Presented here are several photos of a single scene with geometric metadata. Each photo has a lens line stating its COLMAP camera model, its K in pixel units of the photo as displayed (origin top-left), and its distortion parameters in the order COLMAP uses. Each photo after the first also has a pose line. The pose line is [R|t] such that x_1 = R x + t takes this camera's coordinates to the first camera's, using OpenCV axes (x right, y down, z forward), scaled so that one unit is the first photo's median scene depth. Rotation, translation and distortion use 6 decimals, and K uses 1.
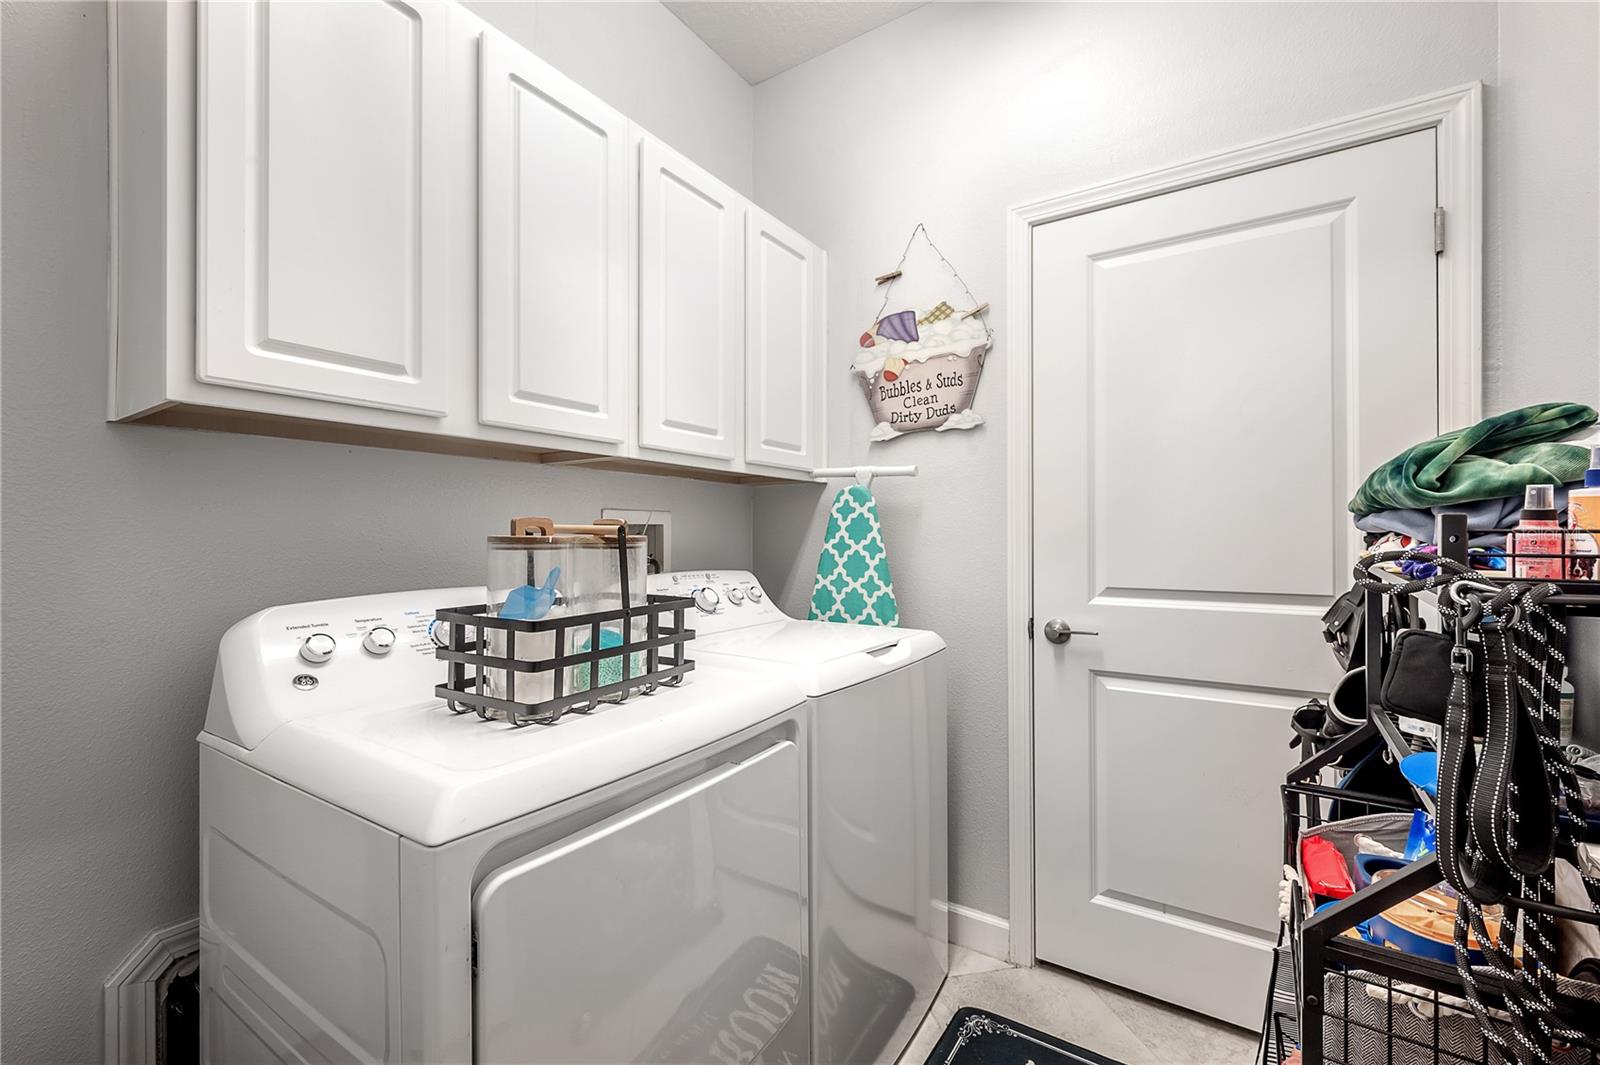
lens RADIAL K [[679.7, 0, 773.6], [0, 679.7, 535.4], [0, 0, 1]] dist [0.000733, 0.000031]
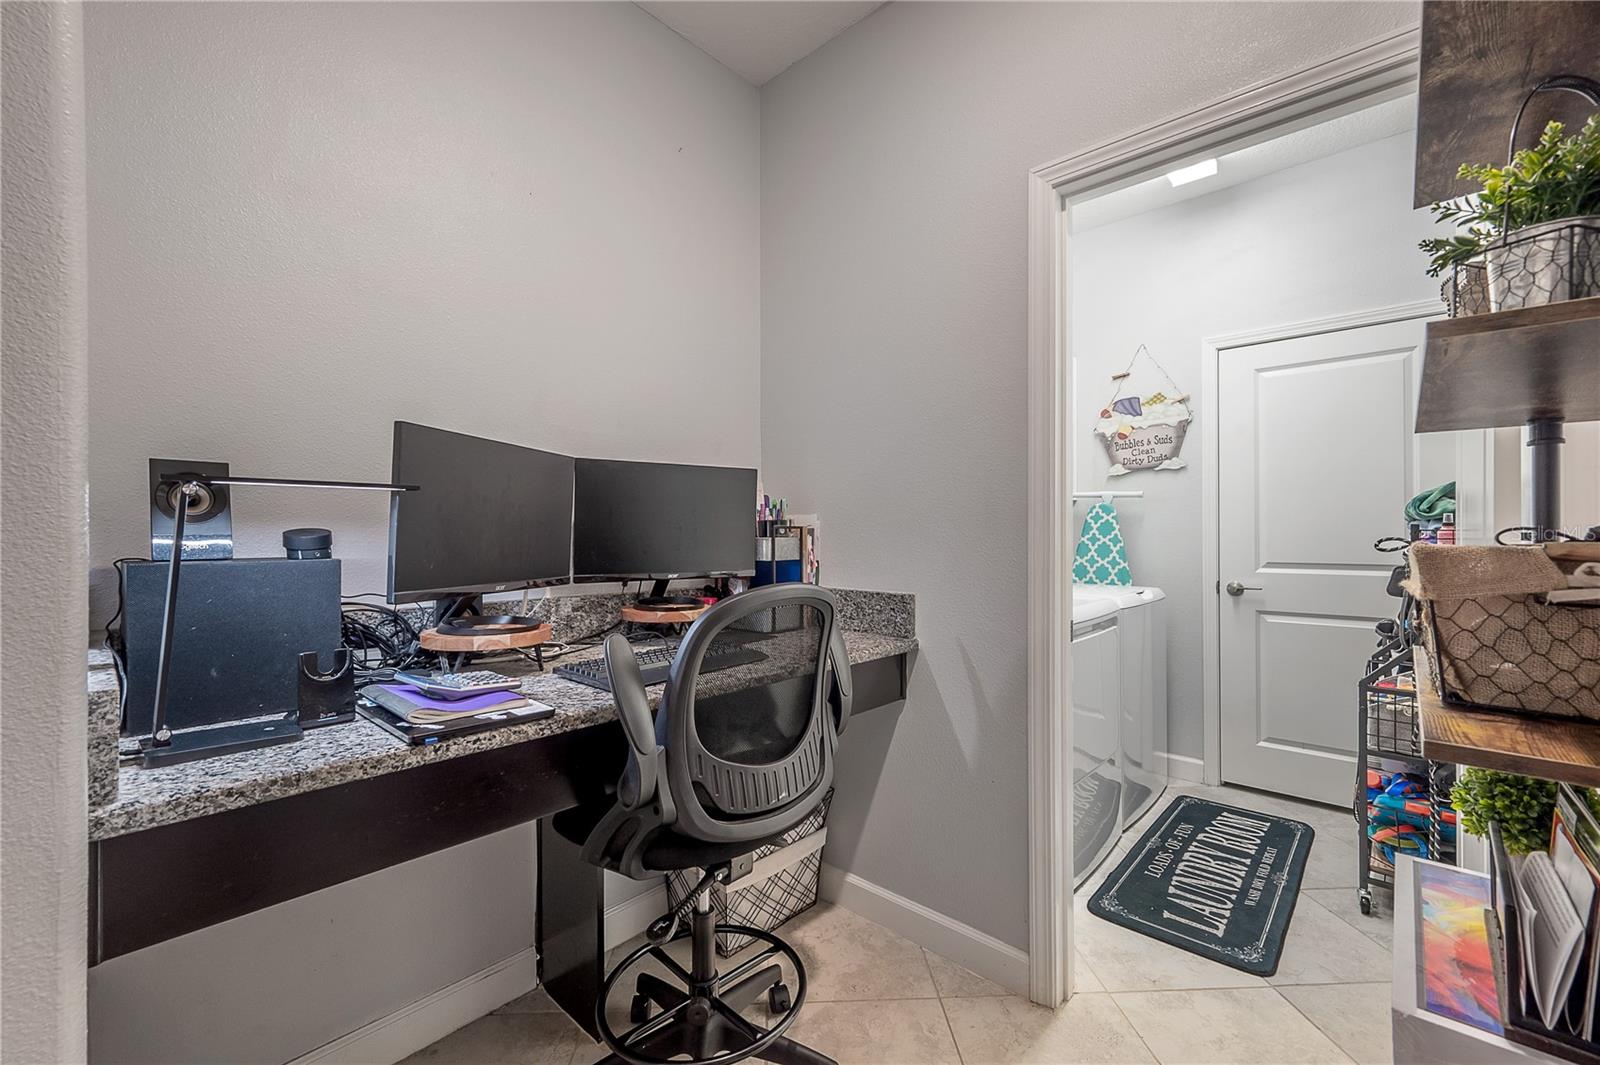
lens RADIAL K [[658.9, 0, 804.3], [0, 658.9, 534.8], [0, 0, 1]] dist [0.003248, 0.000424]
pose [[0.991374, -0.000847, -0.131064, -0.407558], [0.001004, 0.999999, 0.001133, 0.002617], [0.131062, -0.001255, 0.991373, -0.730717]]
